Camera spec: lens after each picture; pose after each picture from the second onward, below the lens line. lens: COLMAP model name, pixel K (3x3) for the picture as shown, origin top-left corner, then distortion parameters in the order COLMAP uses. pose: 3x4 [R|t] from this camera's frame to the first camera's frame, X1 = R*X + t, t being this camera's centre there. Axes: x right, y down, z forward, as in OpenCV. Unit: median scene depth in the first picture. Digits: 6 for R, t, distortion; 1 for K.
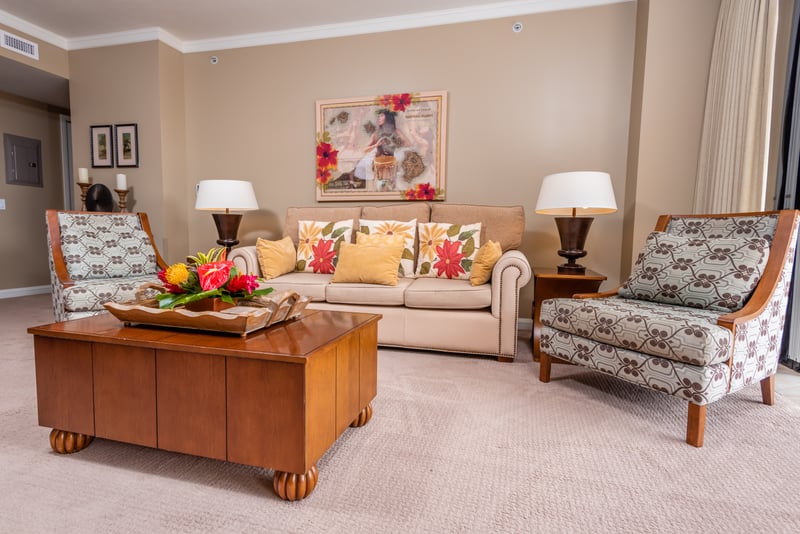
lens RADIAL K [[401.2, 0, 400.0], [0, 401.2, 267.0], [0, 0, 1]] dist [0.002138, 0.000219]
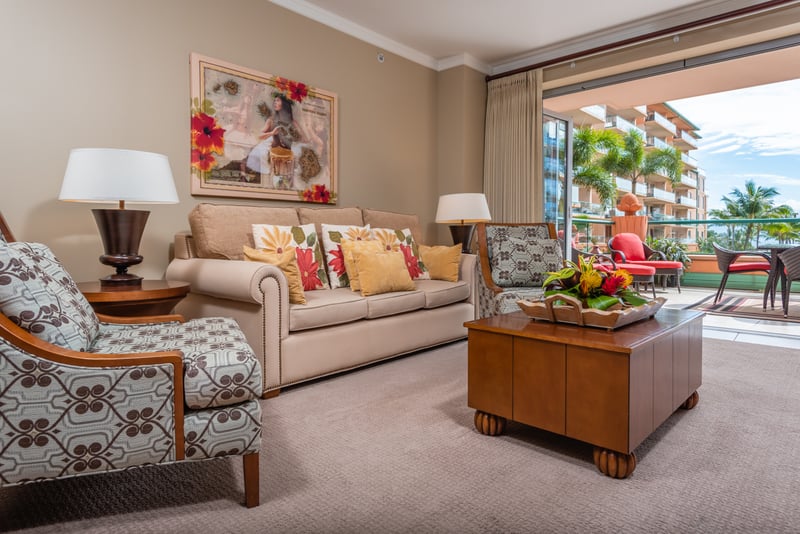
lens RADIAL K [[481.0, 0, 404.2], [0, 481.0, 244.7], [0, 0, 1]] dist [0.027218, -0.000487]
pose [[0.466139, -0.025542, 0.884343, -0.817520], [0.080073, 0.996699, -0.013419, -0.039233], [-0.881081, 0.077067, 0.466645, 0.312518]]
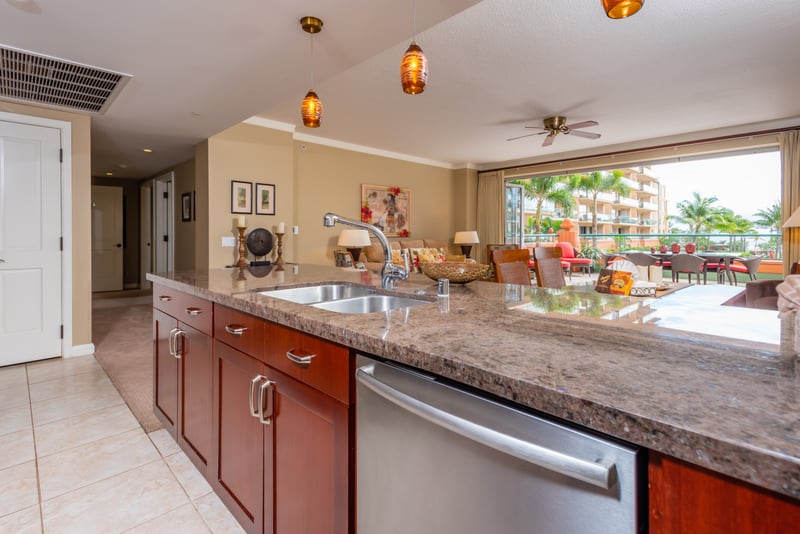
lens RADIAL K [[391.9, 0, 401.5], [0, 391.9, 235.5], [0, 0, 1]] dist [0.020831, -0.000007]
pose [[0.513021, -0.019004, 0.858166, -1.727103], [0.082374, 0.996231, -0.027183, -0.116152], [-0.854415, 0.084636, 0.512652, -0.067064]]
